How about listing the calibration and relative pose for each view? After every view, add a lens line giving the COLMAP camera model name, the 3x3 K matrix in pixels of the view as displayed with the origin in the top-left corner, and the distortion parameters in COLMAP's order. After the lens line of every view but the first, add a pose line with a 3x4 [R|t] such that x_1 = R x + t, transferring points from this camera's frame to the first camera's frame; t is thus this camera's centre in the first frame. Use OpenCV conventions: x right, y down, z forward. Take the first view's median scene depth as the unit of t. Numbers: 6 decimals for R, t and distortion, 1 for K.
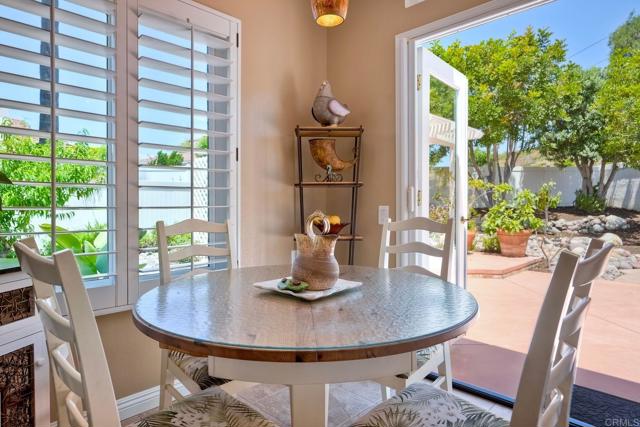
lens RADIAL K [[387.4, 0, 321.8], [0, 387.4, 207.6], [0, 0, 1]] dist [0.001752, 0.000493]
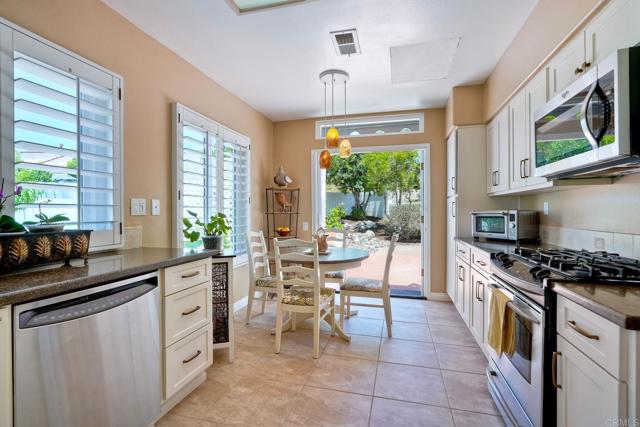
lens RADIAL K [[296.9, 0, 319.7], [0, 296.9, 214.2], [0, 0, 1]] dist [0.000316, 0.000026]
pose [[0.877002, -0.010884, 0.480363, -0.136167], [0.013185, 0.999912, -0.001416, -0.011408], [-0.480306, 0.007575, 0.877069, -0.127615]]
